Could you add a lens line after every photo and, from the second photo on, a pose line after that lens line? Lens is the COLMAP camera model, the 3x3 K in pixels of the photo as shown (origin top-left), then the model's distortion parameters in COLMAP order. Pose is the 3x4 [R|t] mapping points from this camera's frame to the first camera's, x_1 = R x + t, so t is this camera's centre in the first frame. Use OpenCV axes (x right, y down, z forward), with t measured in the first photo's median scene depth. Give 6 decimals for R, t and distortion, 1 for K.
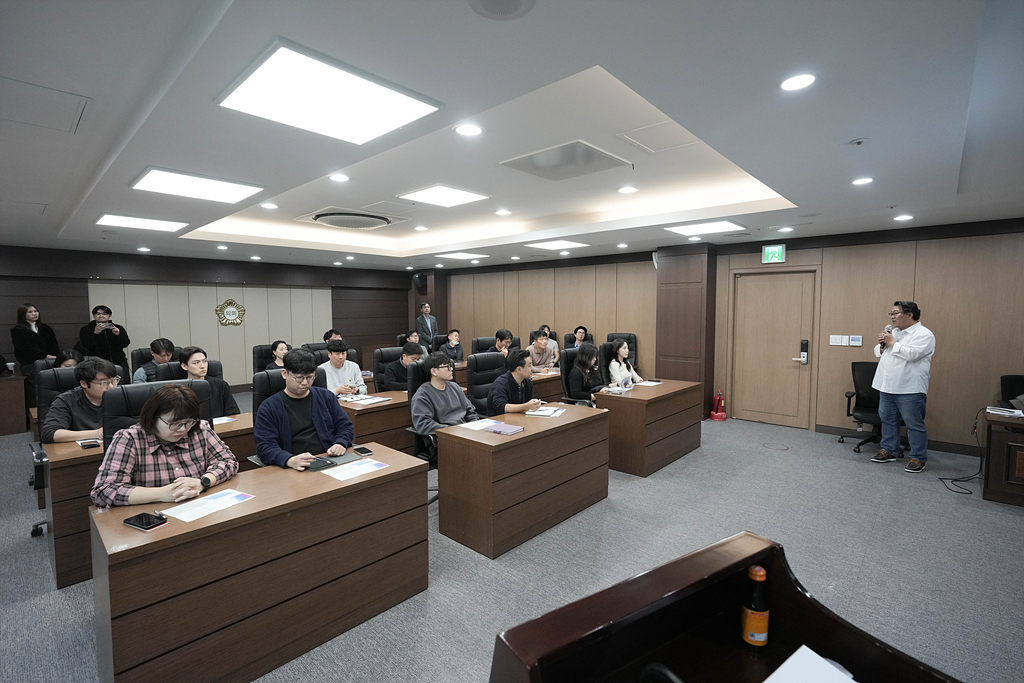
lens RADIAL K [[468.7, 0, 512.0], [0, 468.7, 341.5], [0, 0, 1]] dist [-0.011073, 0.000127]
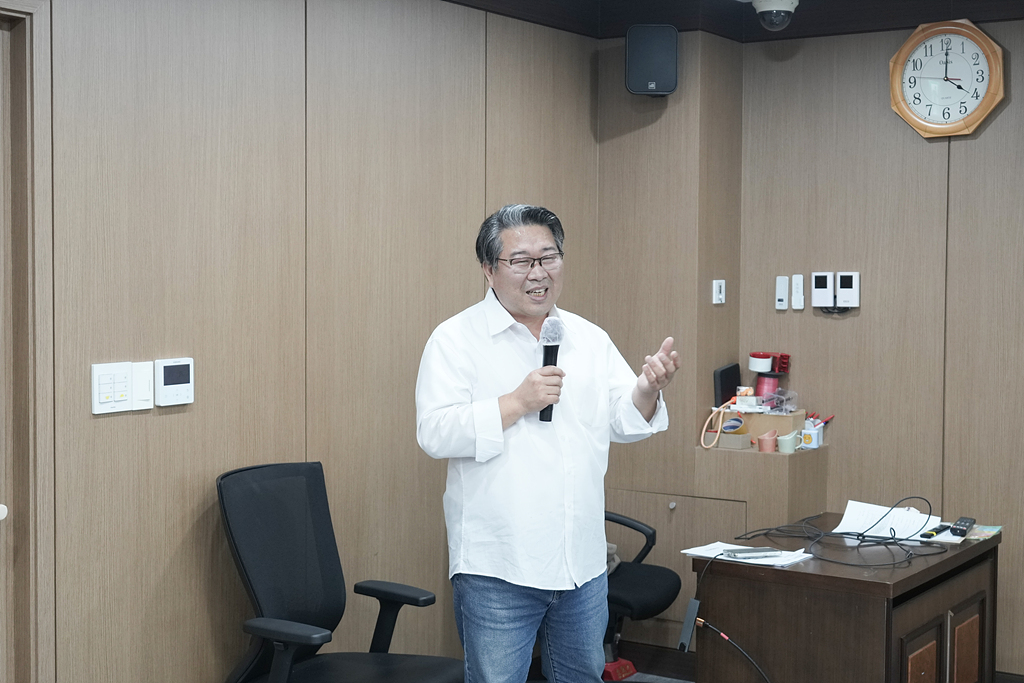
lens RADIAL K [[1517.0, 0, 512.0], [0, 1517.0, 341.5], [0, 0, 1]] dist [-0.000303, -0.013346]
pose [[-0.150774, -0.045503, 0.987520, 0.025645], [0.061267, 0.996590, 0.055275, -0.045984], [-0.986668, 0.068836, -0.147472, 0.876447]]
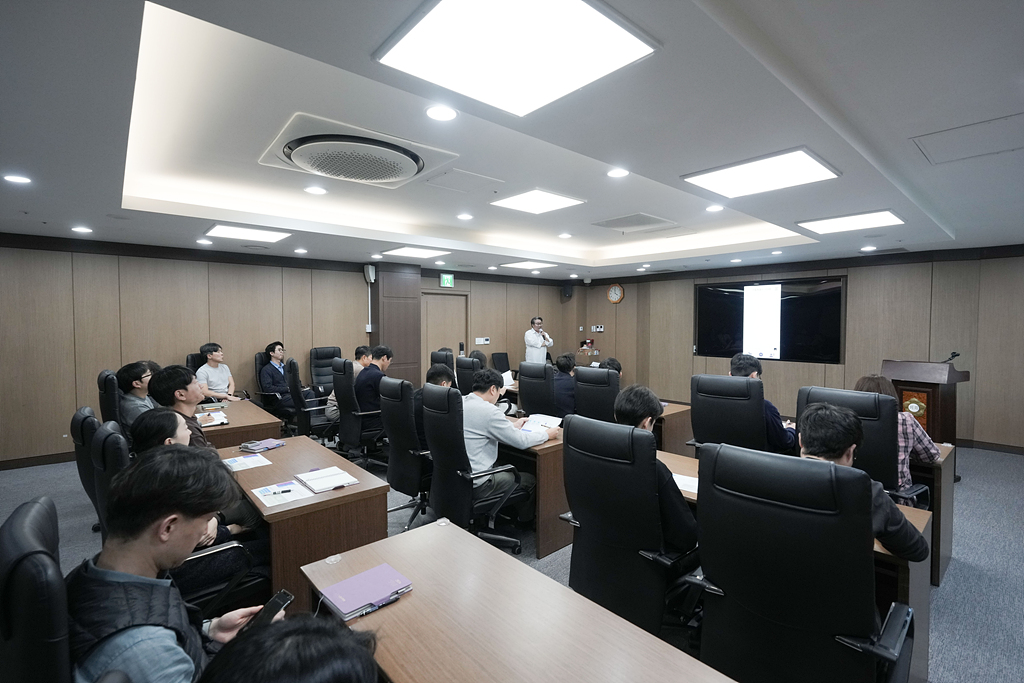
lens RADIAL K [[468.7, 0, 512.0], [0, 468.7, 341.5], [0, 0, 1]] dist [-0.011073, 0.000127]
pose [[0.107140, -0.040397, 0.993423, -0.783768], [0.066262, 0.997243, 0.033406, -0.044390], [-0.992033, 0.062247, 0.109522, 0.683260]]
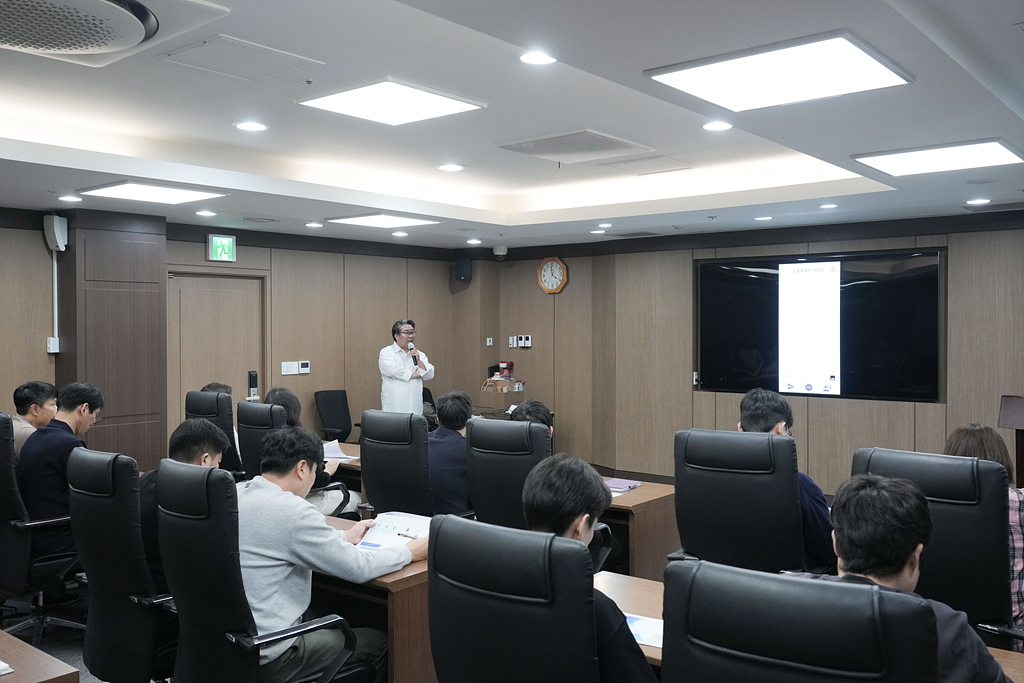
lens RADIAL K [[907.2, 0, 512.0], [0, 907.2, 341.5], [0, 0, 1]] dist [0.003223, 0.000281]
pose [[-0.055707, -0.015308, 0.998330, -0.790841], [0.070292, 0.997341, 0.019215, -0.048123], [-0.995970, 0.071245, -0.054483, 0.669305]]
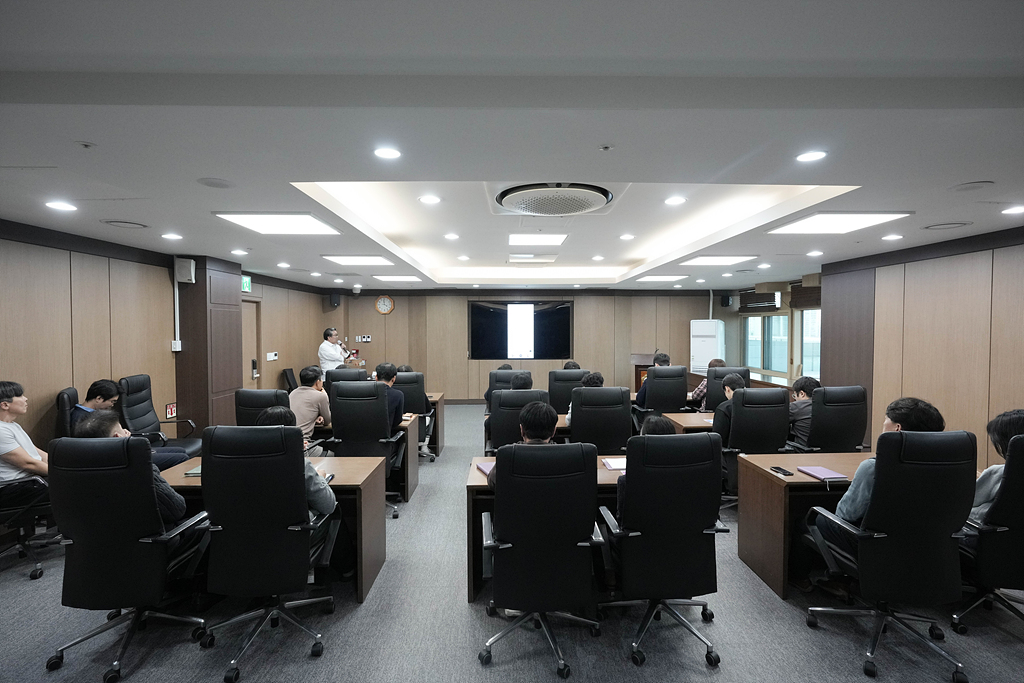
lens RADIAL K [[468.7, 0, 512.0], [0, 468.7, 341.5], [0, 0, 1]] dist [-0.011073, 0.000127]
pose [[-0.692327, -0.017993, 0.721359, -0.672727], [0.053205, 0.995695, 0.075899, -0.102826], [-0.719619, 0.090927, -0.688390, 1.326777]]
